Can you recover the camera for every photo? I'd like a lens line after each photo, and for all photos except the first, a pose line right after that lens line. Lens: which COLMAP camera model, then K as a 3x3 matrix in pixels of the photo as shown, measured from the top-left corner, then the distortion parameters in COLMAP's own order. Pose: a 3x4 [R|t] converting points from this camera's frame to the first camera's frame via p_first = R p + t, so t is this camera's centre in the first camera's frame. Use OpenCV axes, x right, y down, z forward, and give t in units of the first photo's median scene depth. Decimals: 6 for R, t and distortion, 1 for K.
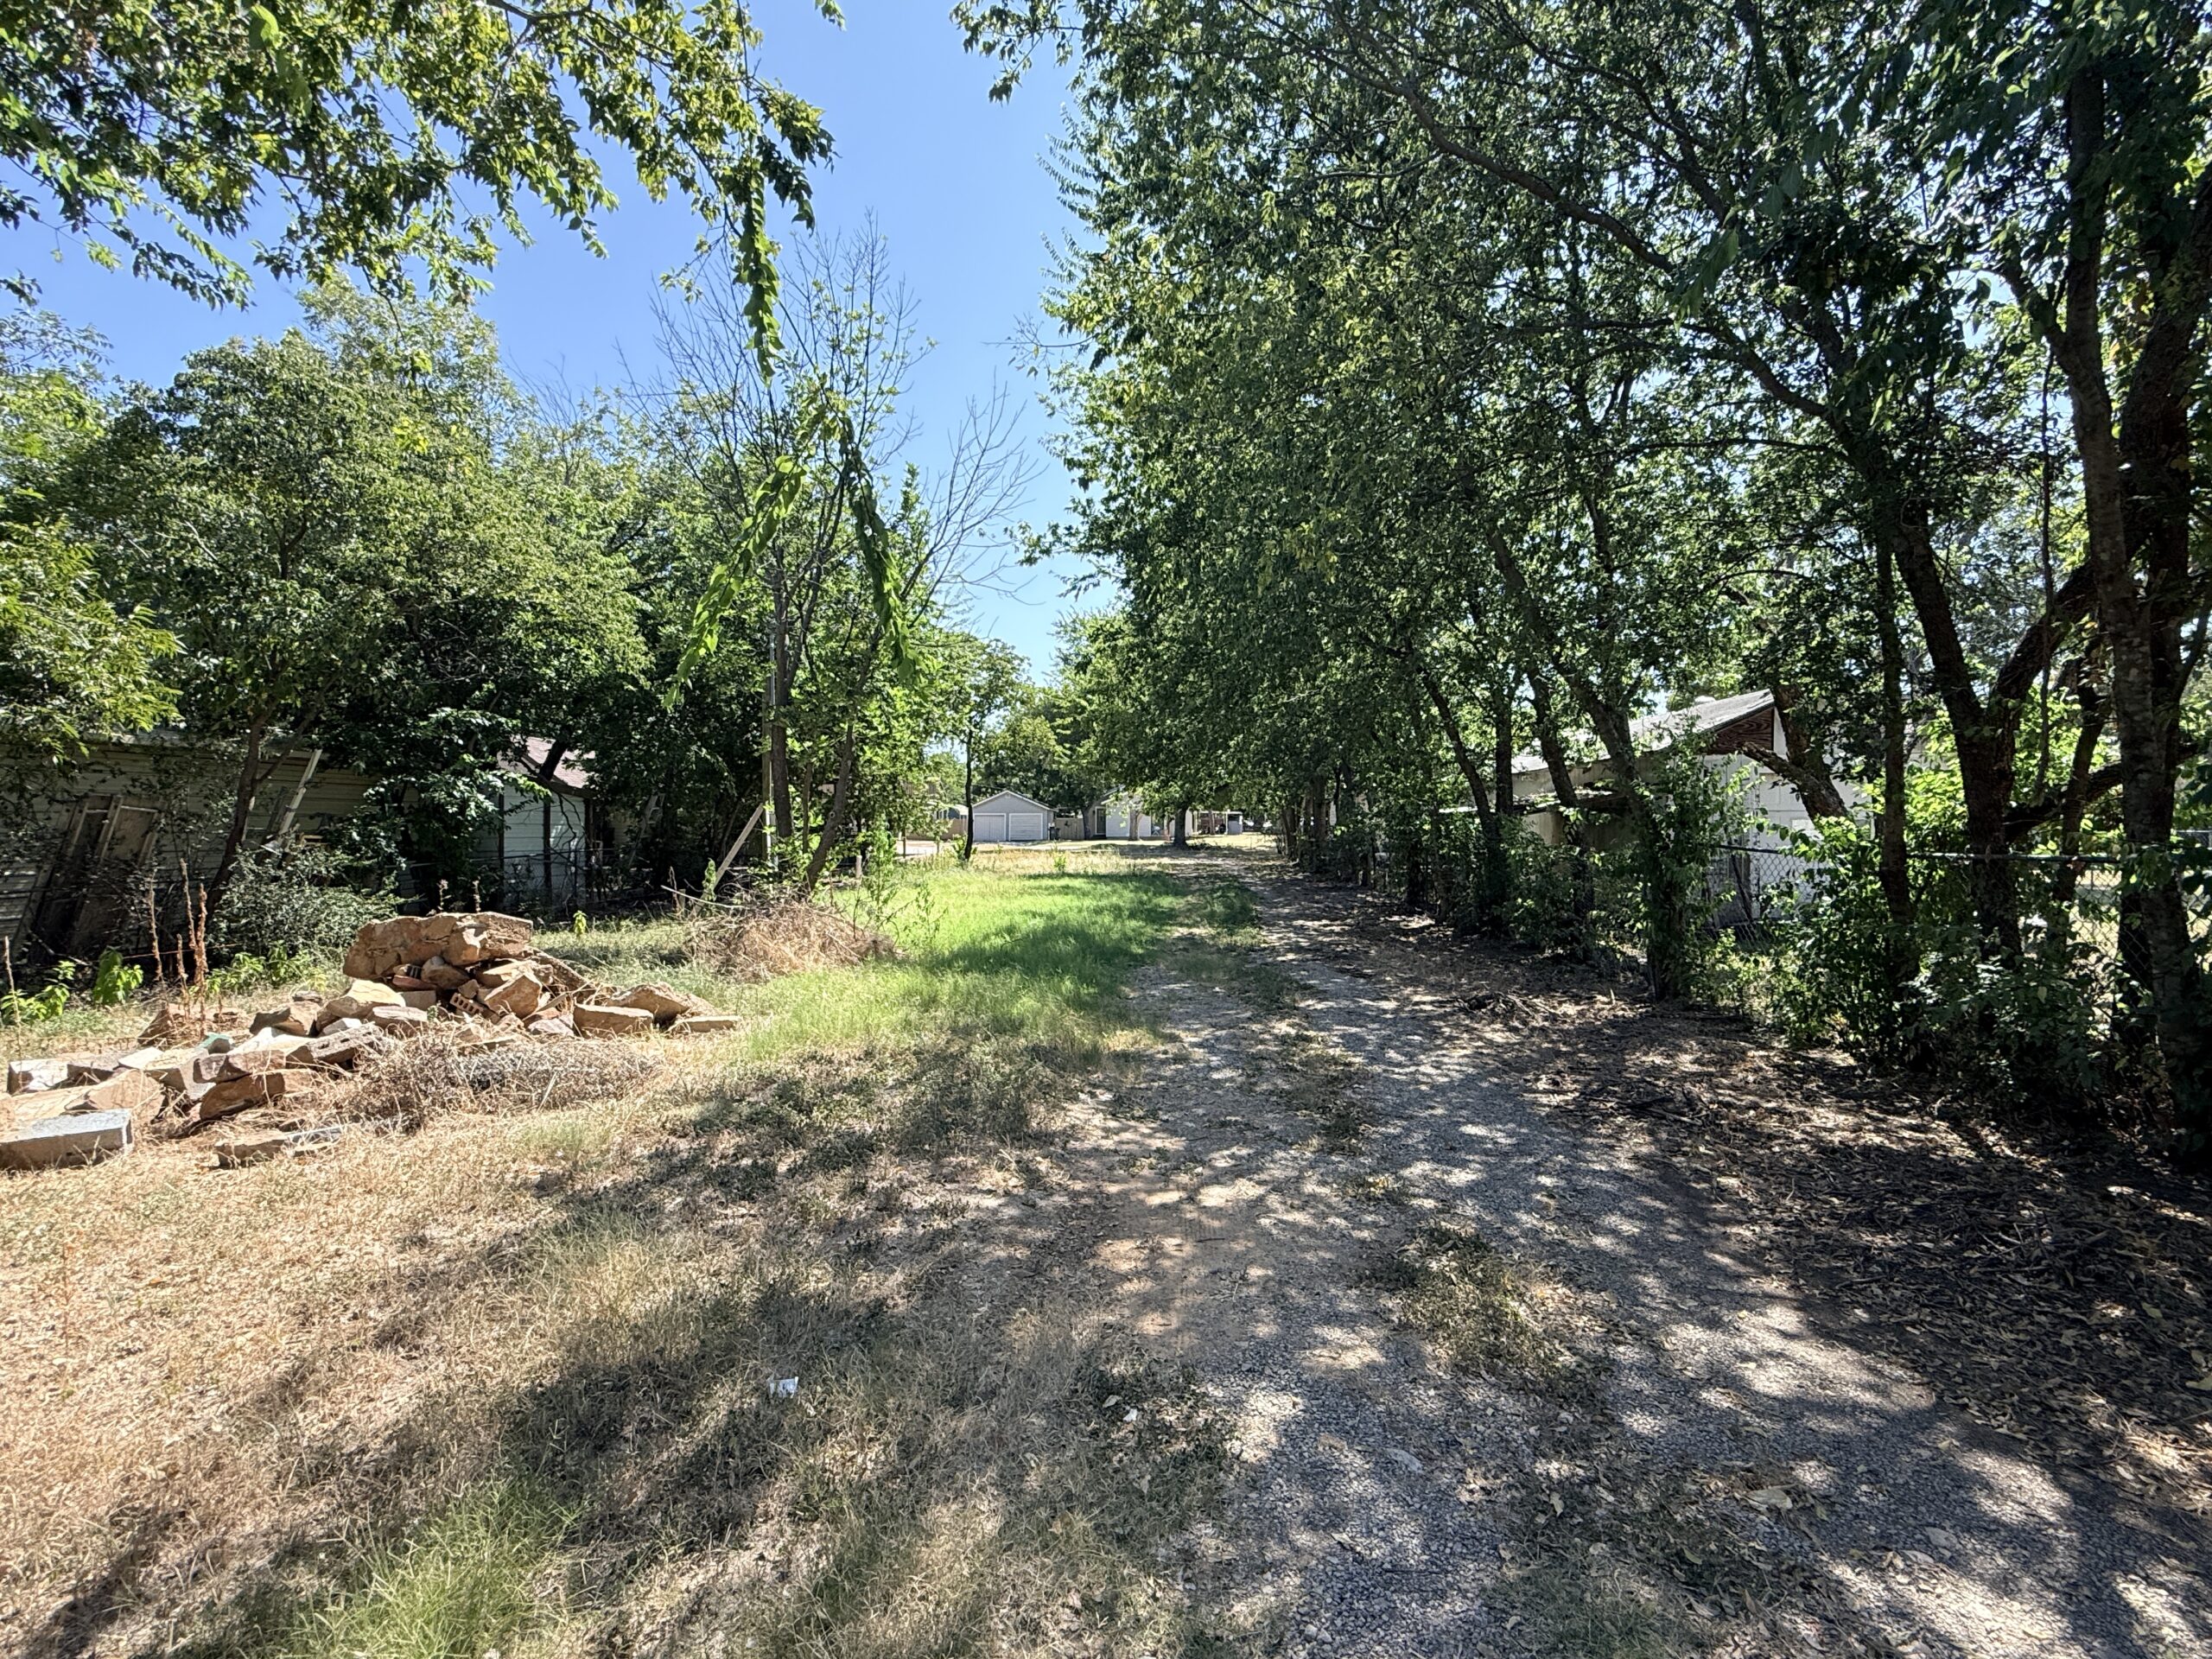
lens RADIAL K [[1047.9, 0, 1104.3], [0, 1047.9, 834.9], [0, 0, 1]] dist [0.003802, -0.001137]
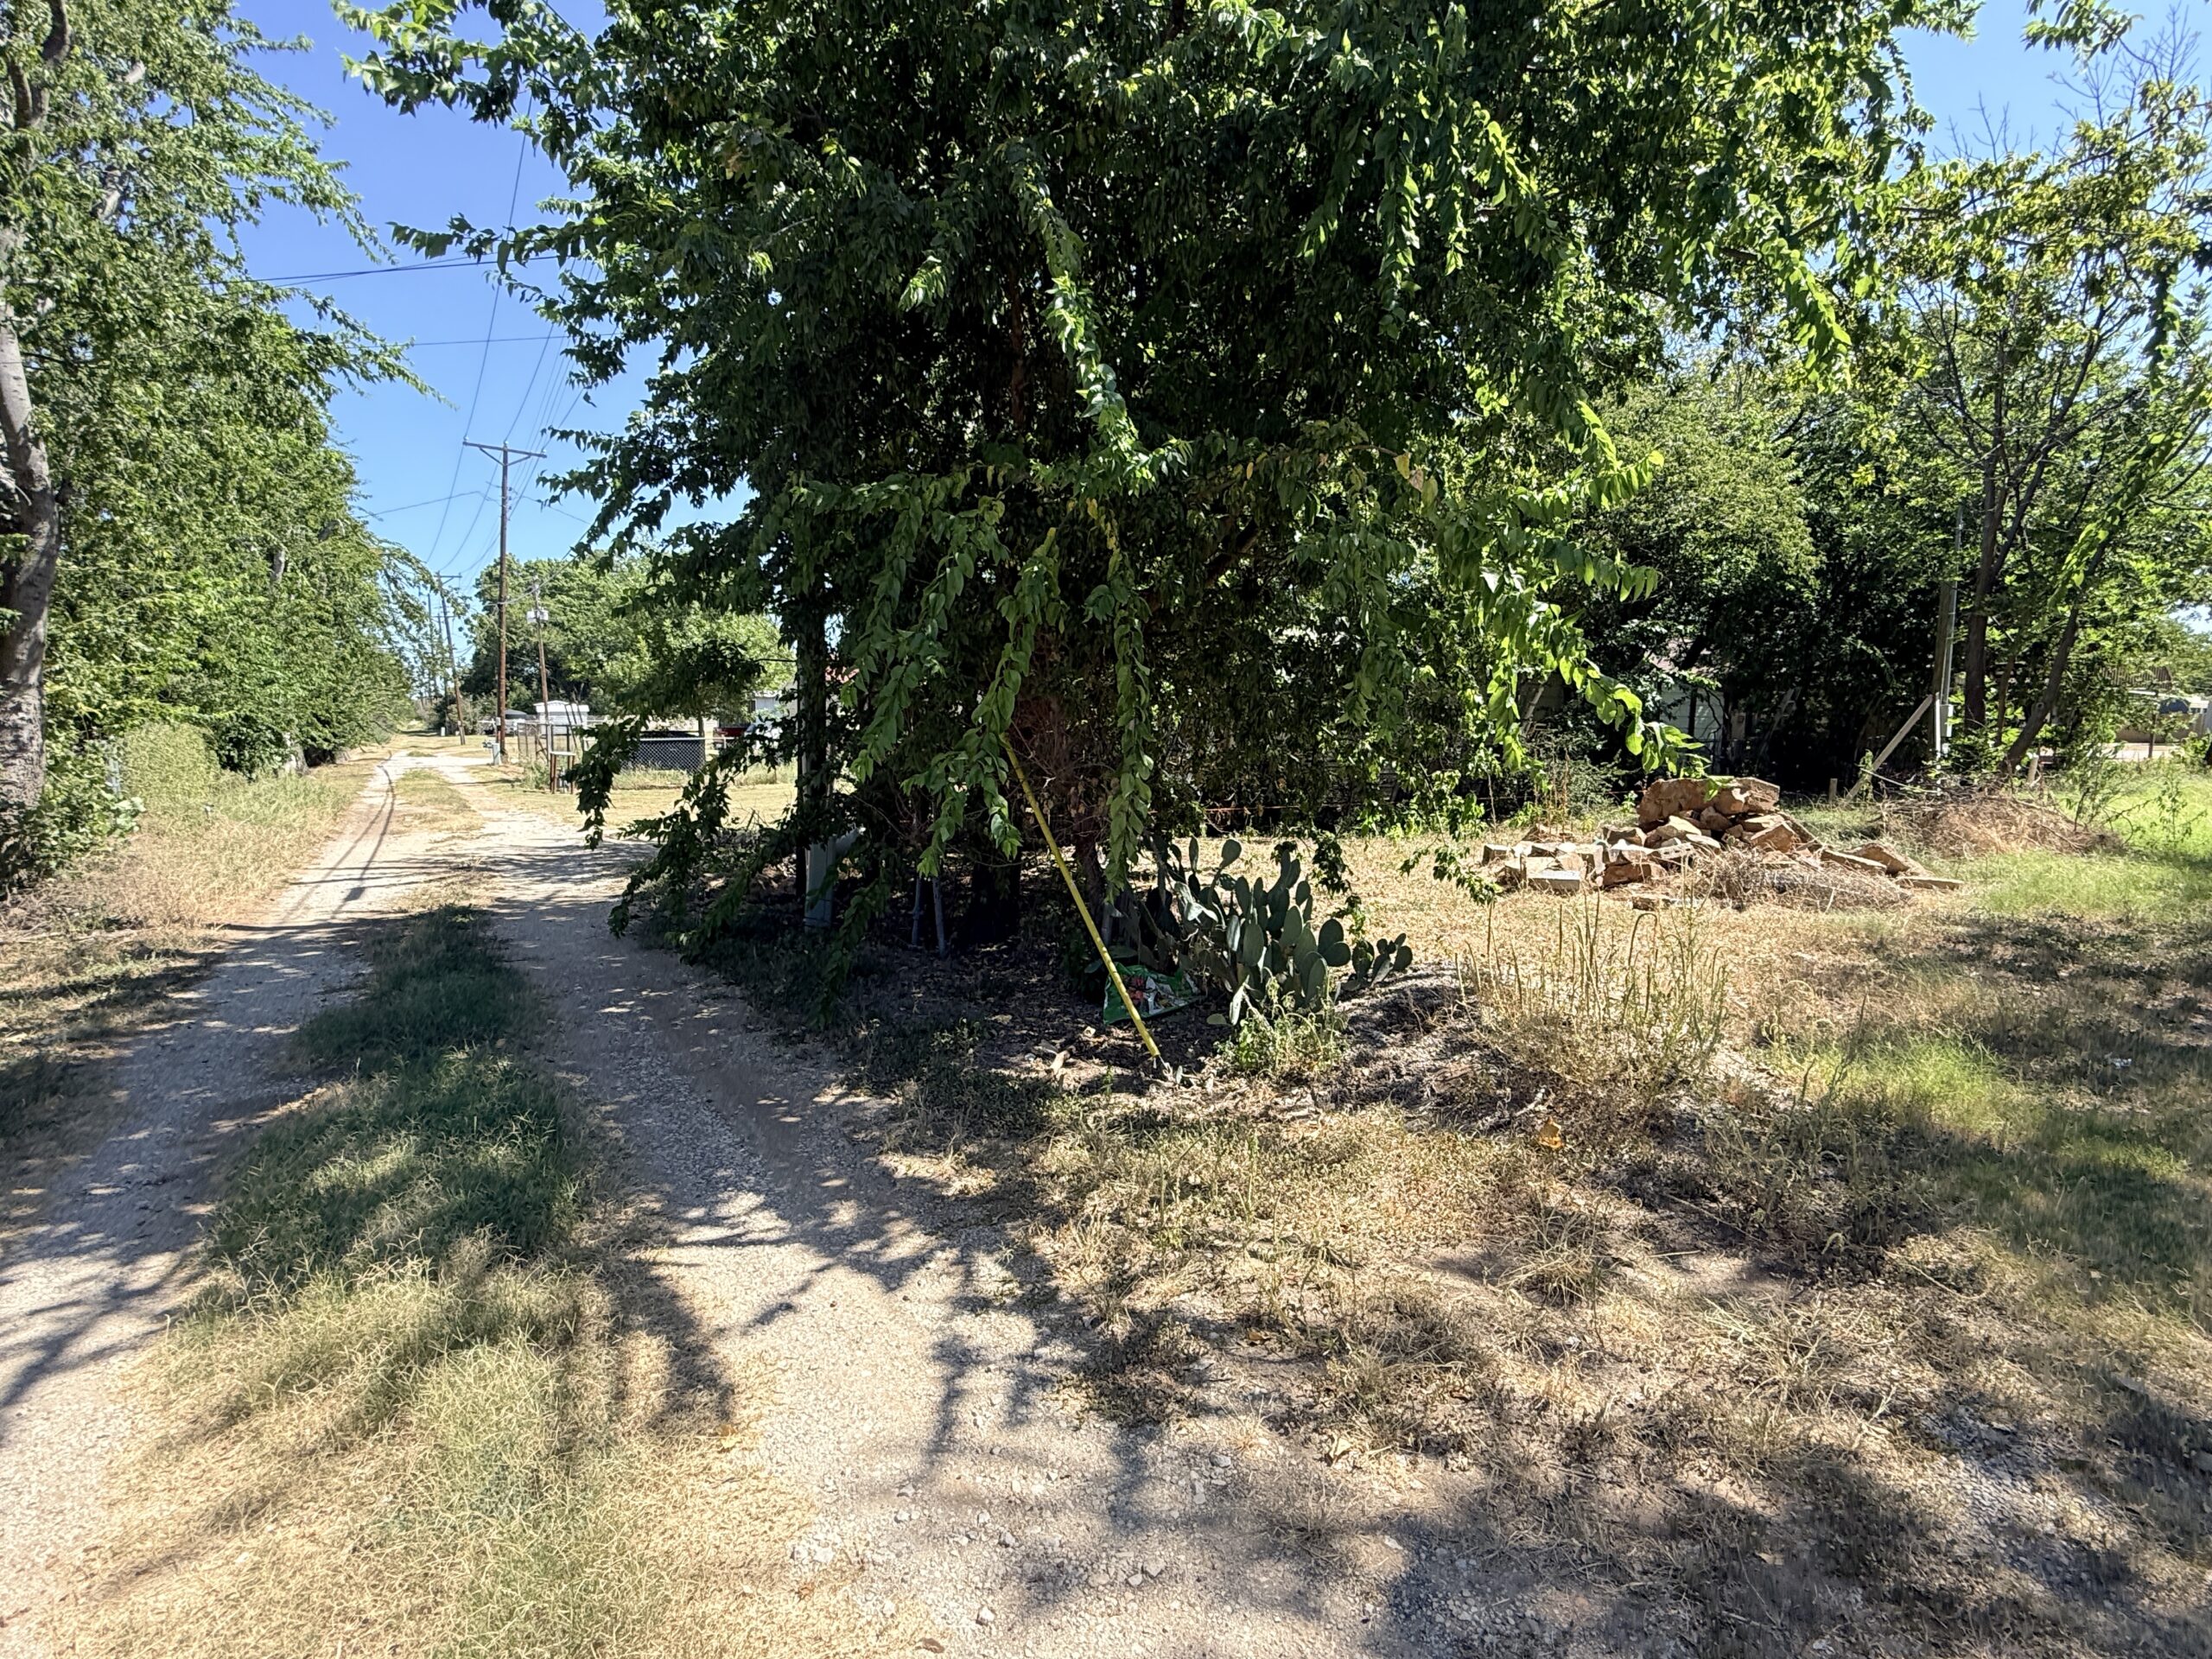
lens RADIAL K [[1047.9, 0, 1104.3], [0, 1047.9, 834.9], [0, 0, 1]] dist [0.003802, -0.001137]
pose [[0.599323, 0.090991, -0.795319, 0.000710], [-0.012505, 0.994462, 0.104350, 0.006855], [0.800410, -0.052594, 0.597142, -0.206679]]
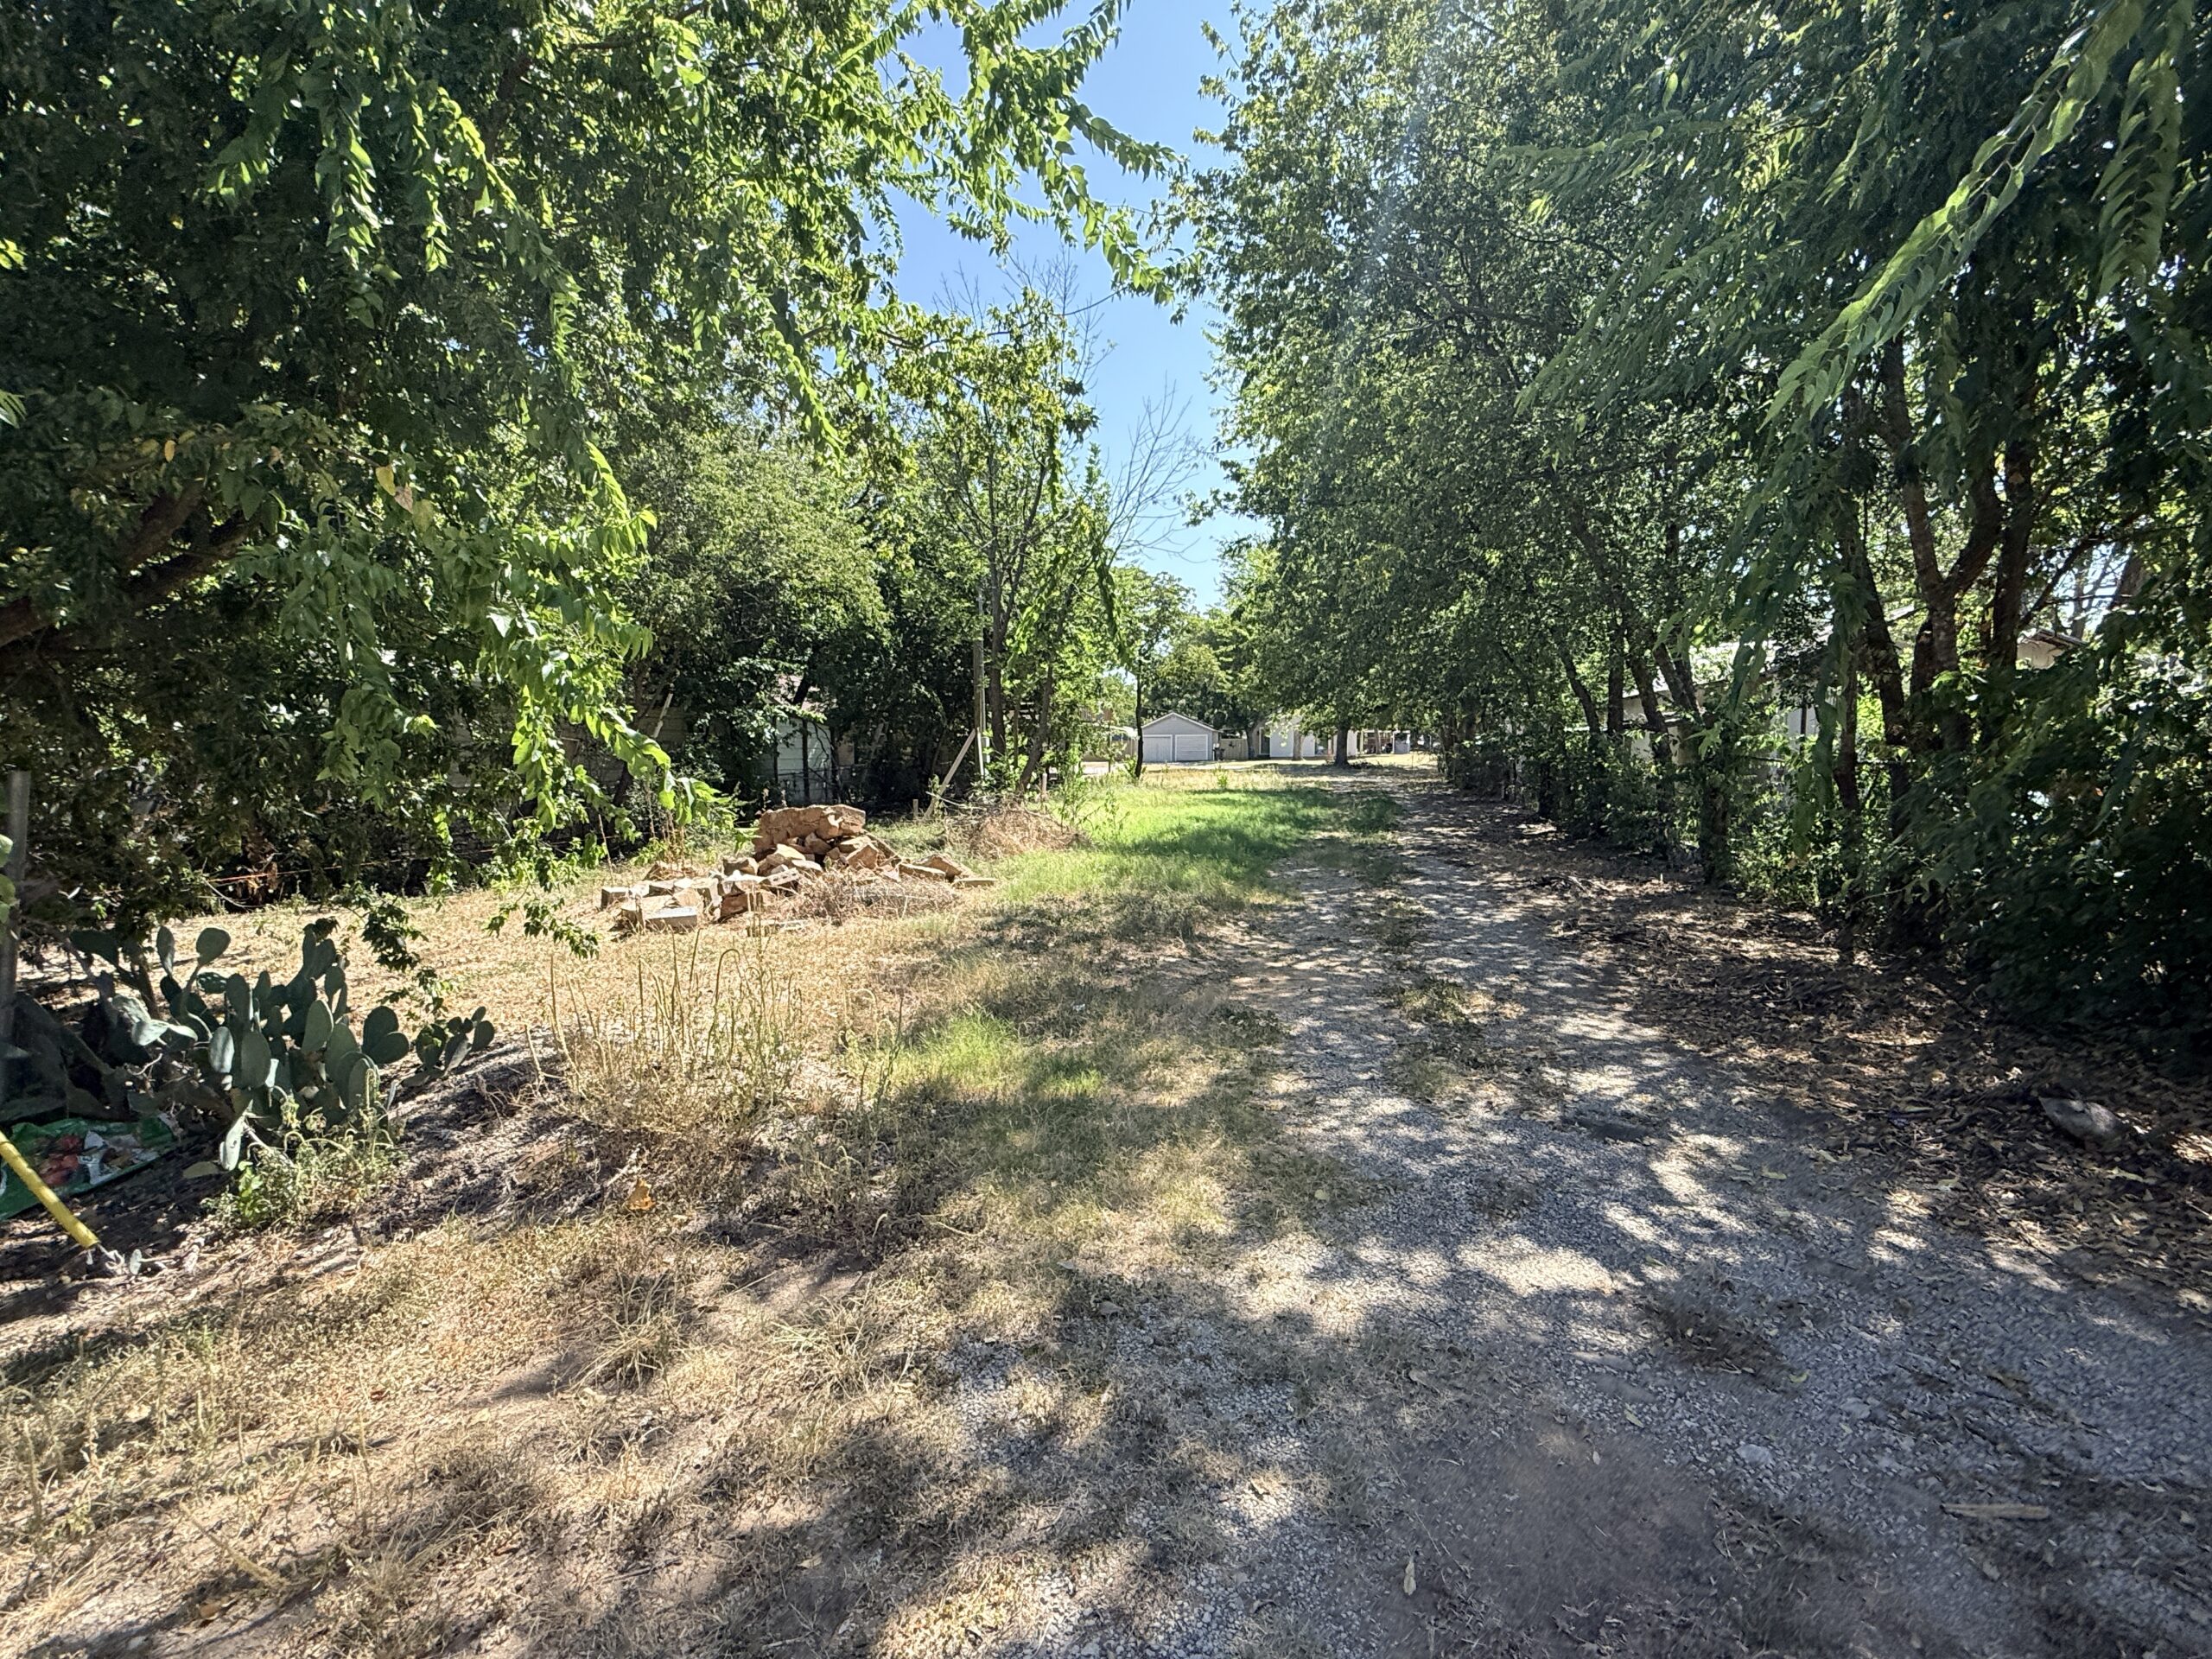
lens RADIAL K [[1047.9, 0, 1104.3], [0, 1047.9, 834.9], [0, 0, 1]] dist [0.003802, -0.001137]
pose [[0.987612, 0.004642, -0.156847, 0.014298], [0.007121, 0.997206, 0.074357, 0.002693], [0.156754, -0.074553, 0.984820, -0.190699]]
